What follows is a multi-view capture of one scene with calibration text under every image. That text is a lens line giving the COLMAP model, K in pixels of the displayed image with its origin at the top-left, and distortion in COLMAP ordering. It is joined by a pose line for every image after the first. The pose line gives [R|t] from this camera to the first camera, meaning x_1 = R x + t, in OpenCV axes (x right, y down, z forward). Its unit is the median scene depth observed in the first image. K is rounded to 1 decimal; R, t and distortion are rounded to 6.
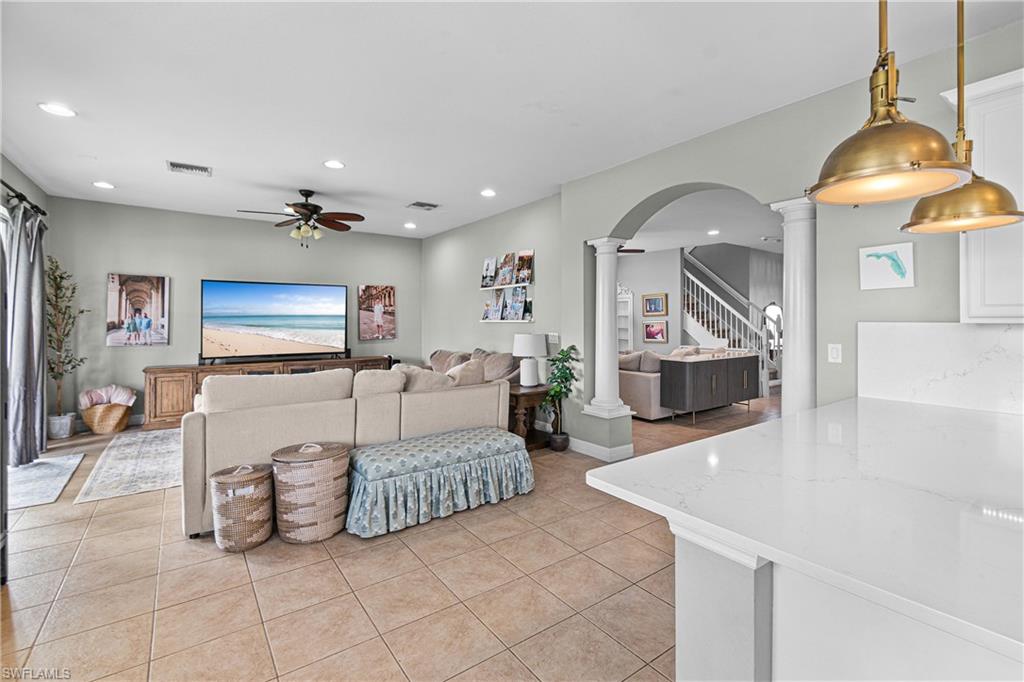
lens RADIAL K [[455.6, 0, 509.9], [0, 455.6, 316.8], [0, 0, 1]] dist [0.003406, -0.001532]
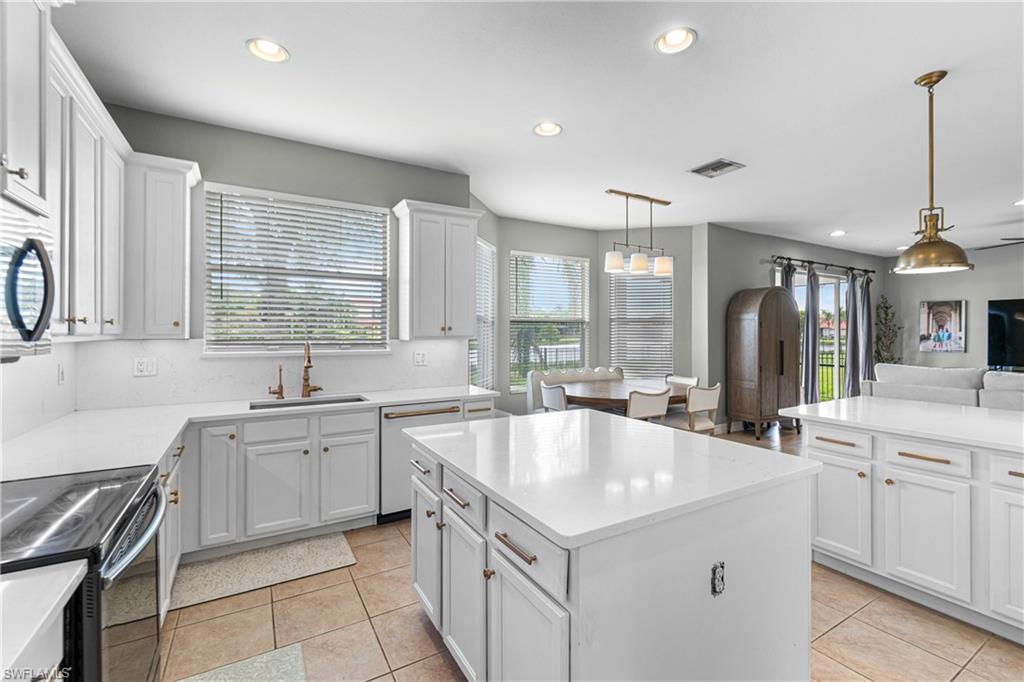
lens RADIAL K [[455.6, 0, 511.3], [0, 455.6, 332.9], [0, 0, 1]] dist [0.003406, -0.001532]
pose [[-0.096194, -0.000330, -0.995363, 0.668413], [0.006223, 0.999980, -0.000933, -0.001350], [0.995343, -0.006284, -0.096190, -0.157925]]
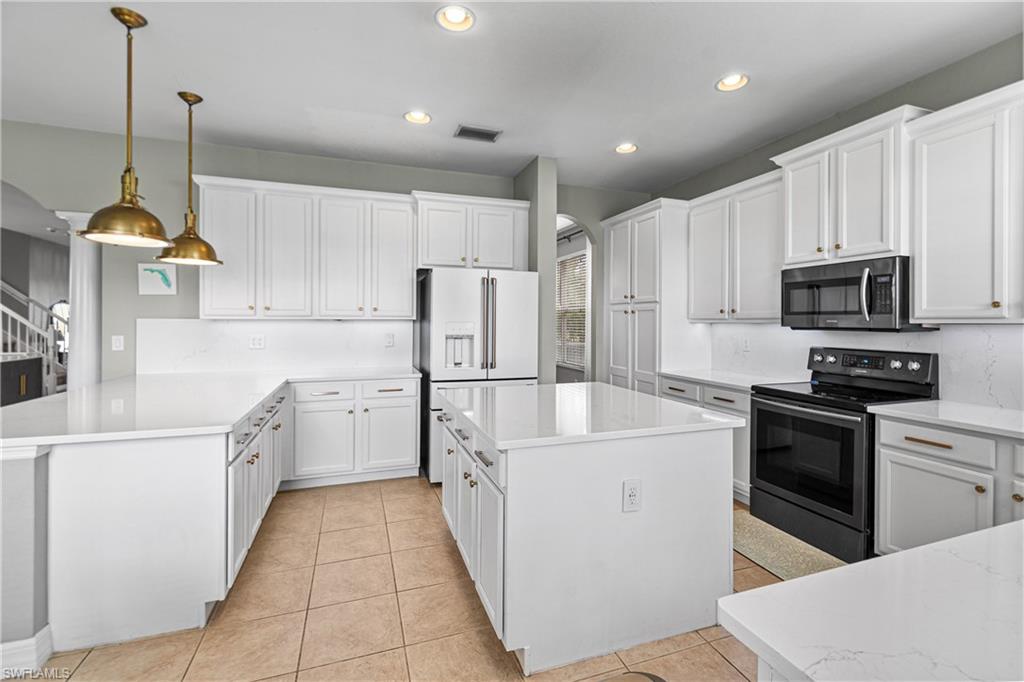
lens RADIAL K [[455.6, 0, 528.9], [0, 455.6, 321.8], [0, 0, 1]] dist [0.003406, -0.001532]
pose [[0.253350, 0.001315, 0.967374, -0.121701], [-0.008159, 0.999966, 0.000778, 0.005480], [-0.967340, -0.008090, 0.253352, -0.229699]]
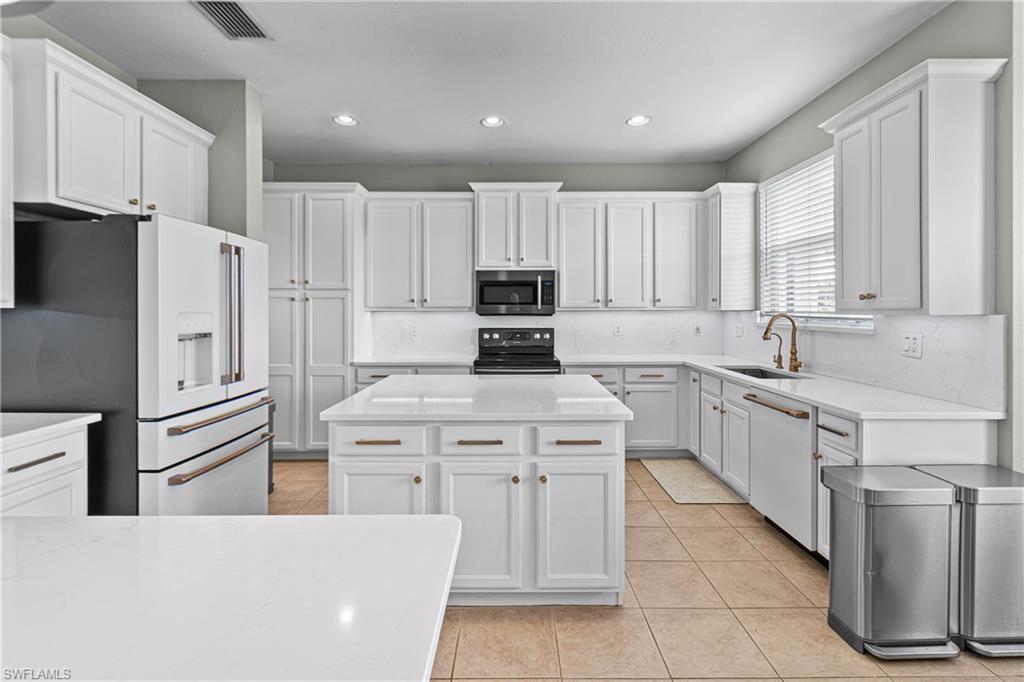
lens RADIAL K [[455.6, 0, 511.5], [0, 455.6, 314.1], [0, 0, 1]] dist [0.003406, -0.001532]
pose [[-0.816452, -0.005084, 0.577391, 0.038879], [-0.002228, 0.999982, 0.005654, 0.005604], [-0.577409, 0.003330, -0.816449, 0.210805]]
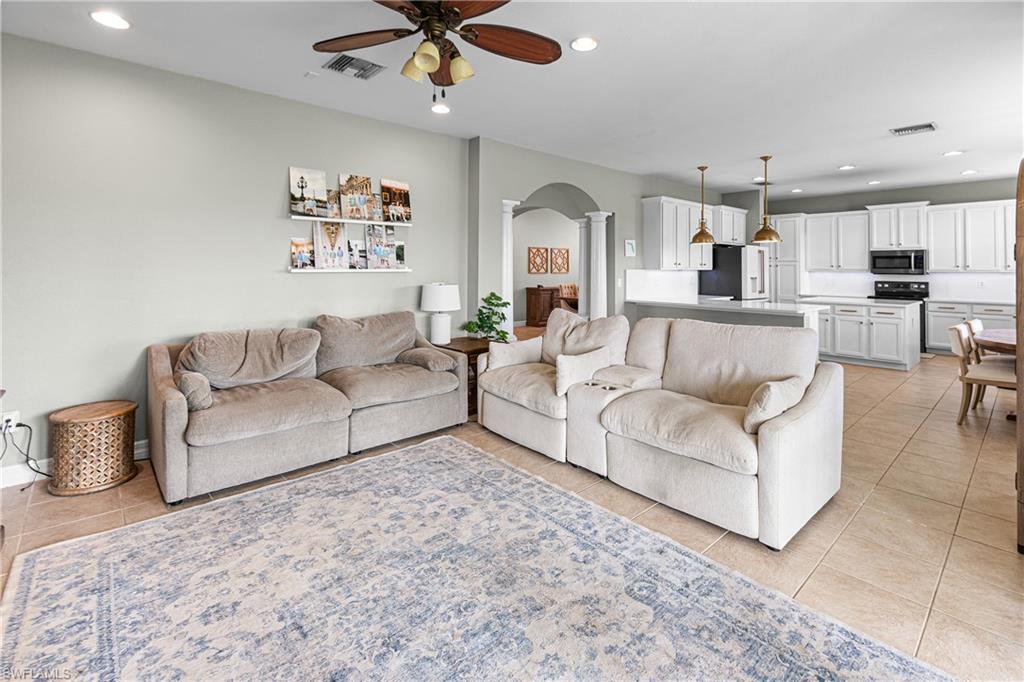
lens RADIAL K [[455.6, 0, 530.4], [0, 455.6, 263.2], [0, 0, 1]] dist [0.003406, -0.001532]
pose [[-0.121819, 0.009649, 0.992505, -0.829029], [-0.009375, 0.999897, -0.010872, 0.004058], [-0.992508, -0.010629, -0.121716, 0.914456]]
